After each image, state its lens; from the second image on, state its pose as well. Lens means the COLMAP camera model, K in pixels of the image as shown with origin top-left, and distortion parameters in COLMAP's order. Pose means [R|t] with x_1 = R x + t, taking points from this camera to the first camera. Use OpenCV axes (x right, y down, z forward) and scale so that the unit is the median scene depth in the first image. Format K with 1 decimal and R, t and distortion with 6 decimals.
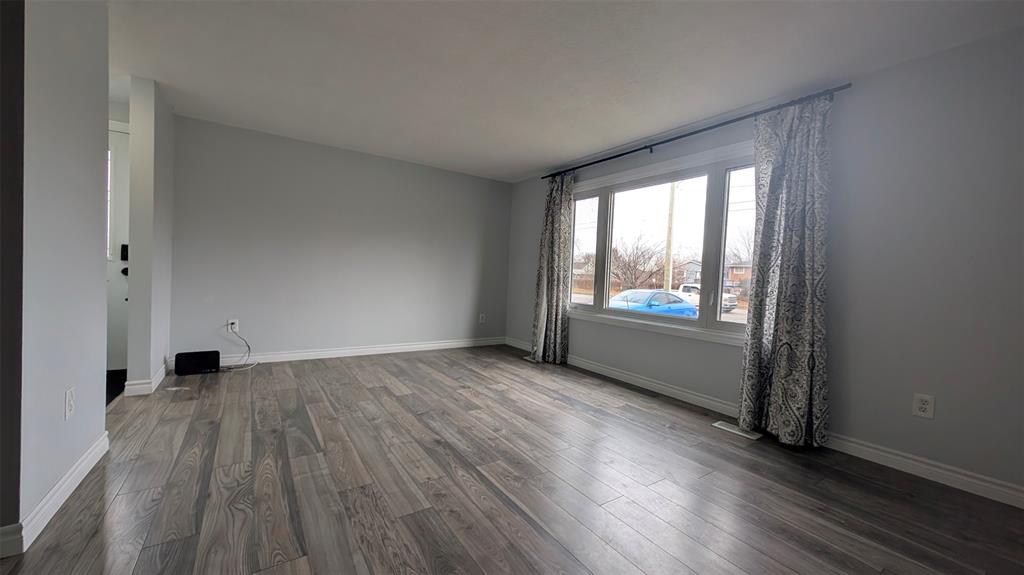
lens RADIAL K [[380.4, 0, 515.7], [0, 380.4, 290.4], [0, 0, 1]] dist [-0.002886, -0.000180]
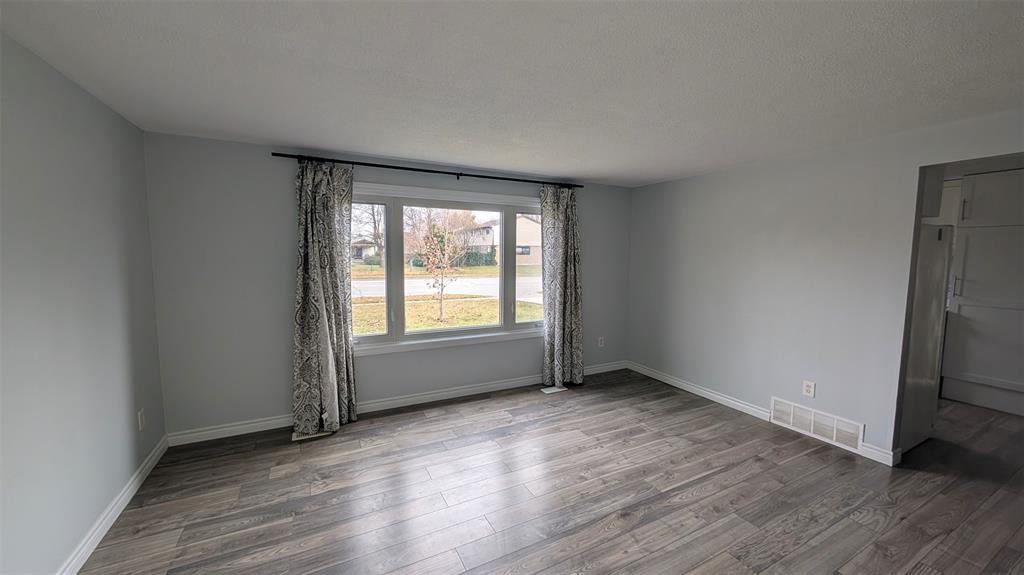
lens RADIAL K [[380.4, 0, 512.4], [0, 380.4, 284.5], [0, 0, 1]] dist [-0.002886, -0.000180]
pose [[0.128249, -0.122548, 0.984141, -0.840661], [0.037639, 0.992223, 0.118649, -0.230681], [-0.991028, 0.021825, 0.131864, 0.859833]]
